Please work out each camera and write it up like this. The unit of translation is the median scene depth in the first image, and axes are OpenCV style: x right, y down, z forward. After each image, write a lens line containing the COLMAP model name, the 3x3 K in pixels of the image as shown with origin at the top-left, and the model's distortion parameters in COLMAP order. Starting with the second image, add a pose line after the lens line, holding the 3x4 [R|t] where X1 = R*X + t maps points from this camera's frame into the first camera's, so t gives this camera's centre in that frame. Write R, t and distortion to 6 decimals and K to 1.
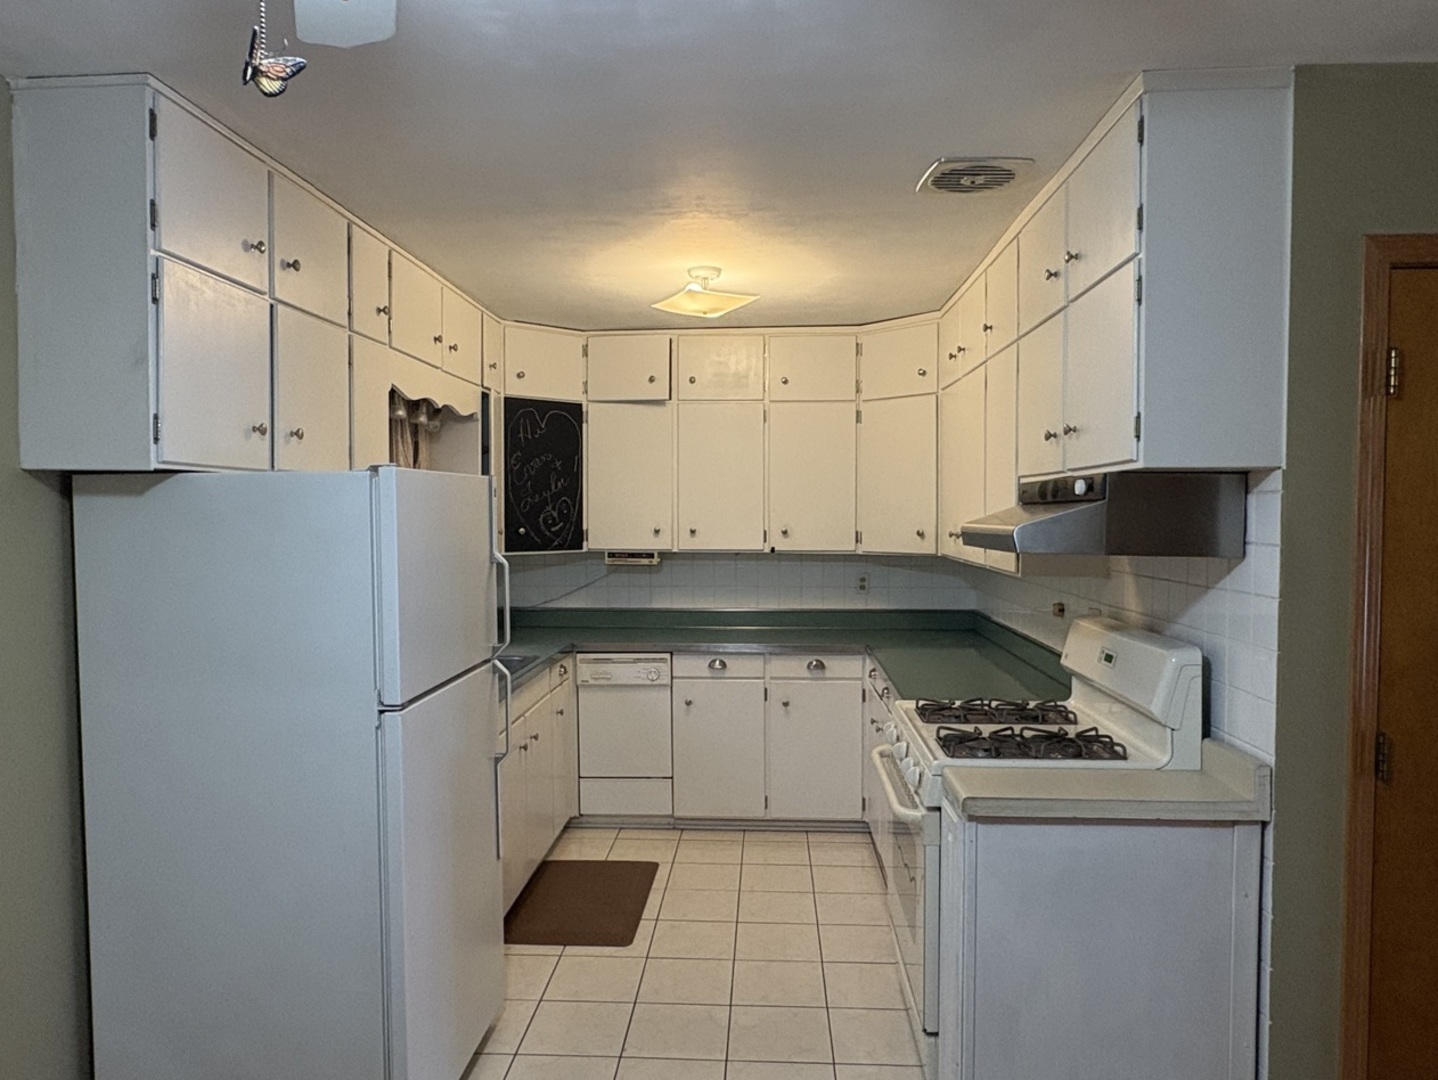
lens RADIAL K [[973.5, 0, 709.9], [0, 973.5, 536.9], [0, 0, 1]] dist [0.000546, 0.004441]
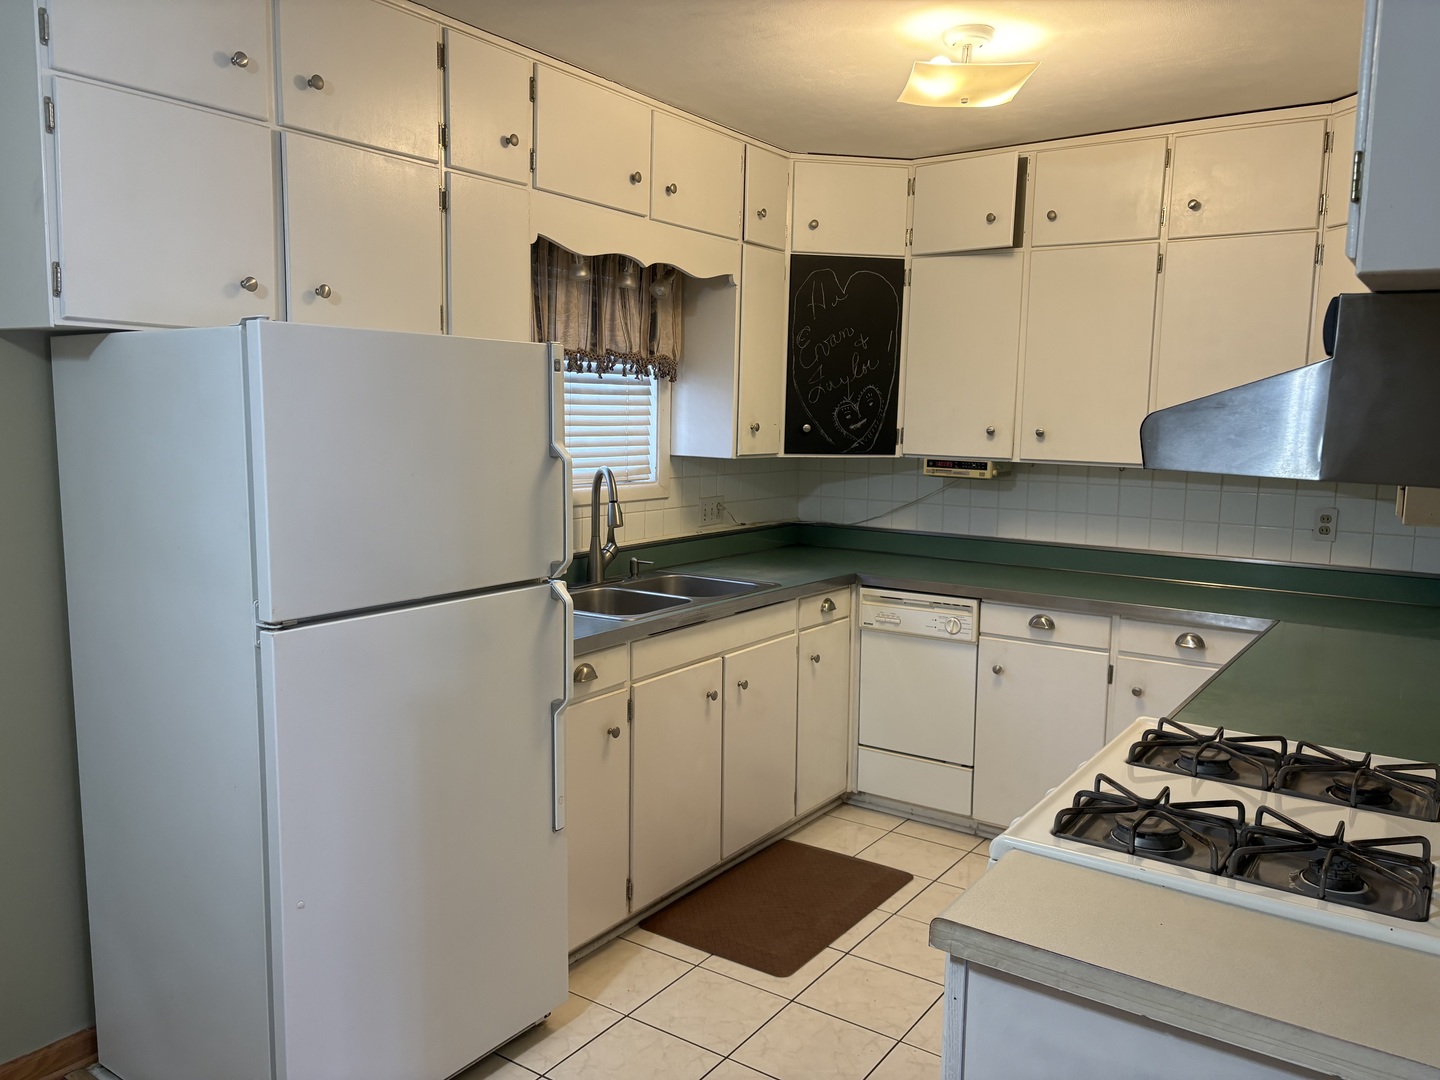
lens RADIAL K [[1087.9, 0, 724.0], [0, 1087.9, 537.7], [0, 0, 1]] dist [0.042046, -0.038629]
pose [[0.852642, 0.076340, -0.516888, 0.215257], [-0.033389, 0.995208, 0.091906, 0.004229], [0.521427, -0.061105, 0.851105, 0.207296]]
